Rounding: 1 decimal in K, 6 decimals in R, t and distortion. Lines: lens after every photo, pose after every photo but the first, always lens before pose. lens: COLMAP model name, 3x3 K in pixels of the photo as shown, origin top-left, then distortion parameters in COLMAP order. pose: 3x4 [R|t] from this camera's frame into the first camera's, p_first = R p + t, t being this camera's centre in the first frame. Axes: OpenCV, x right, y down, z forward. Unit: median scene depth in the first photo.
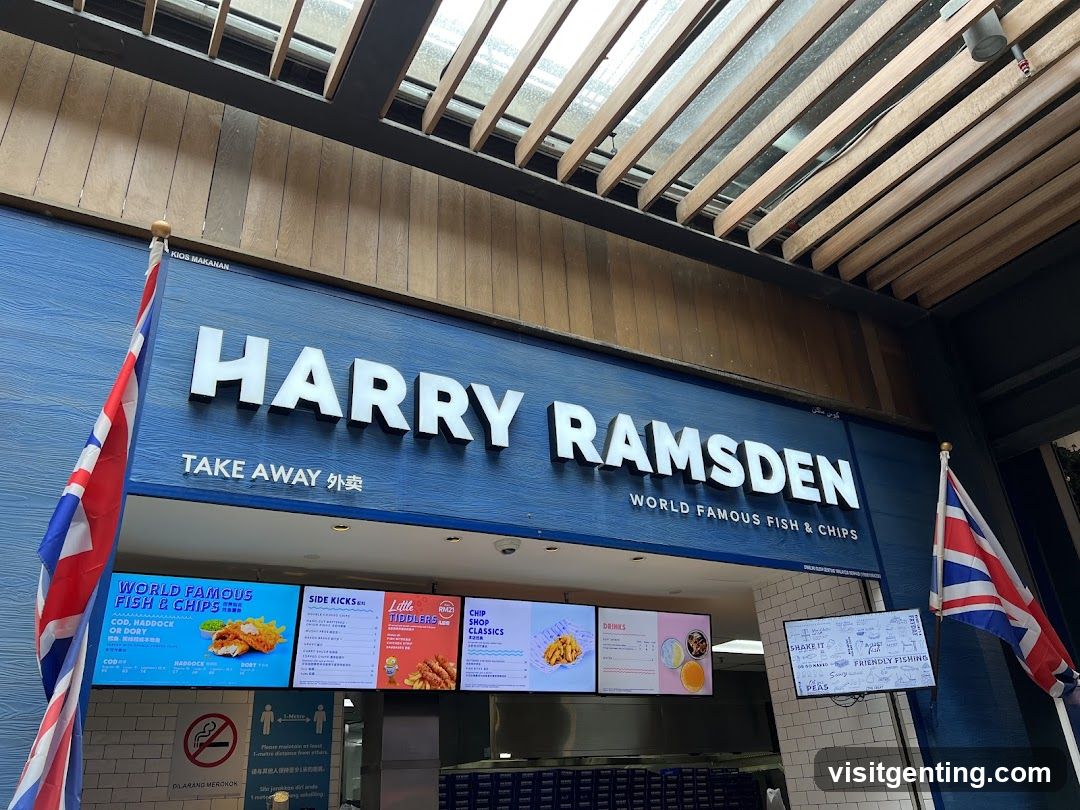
lens RADIAL K [[789.6, 0, 540.0], [0, 789.6, 405.0], [0, 0, 1]] dist [0.127102, -0.191010]
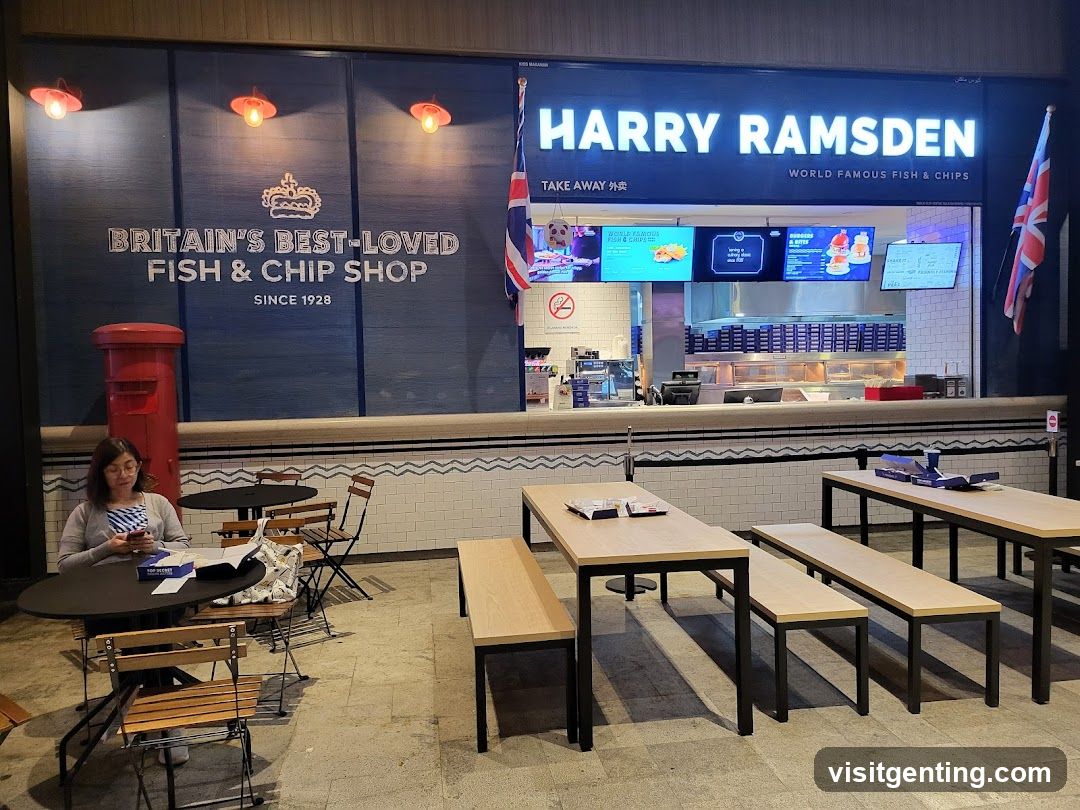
lens RADIAL K [[789.6, 0, 540.0], [0, 789.6, 405.0], [0, 0, 1]] dist [0.127102, -0.191010]
pose [[0.939614, 0.047470, -0.338927, 0.206557], [0.129232, 0.867799, 0.479817, -0.314337], [0.316898, -0.494644, 0.809261, -0.710915]]
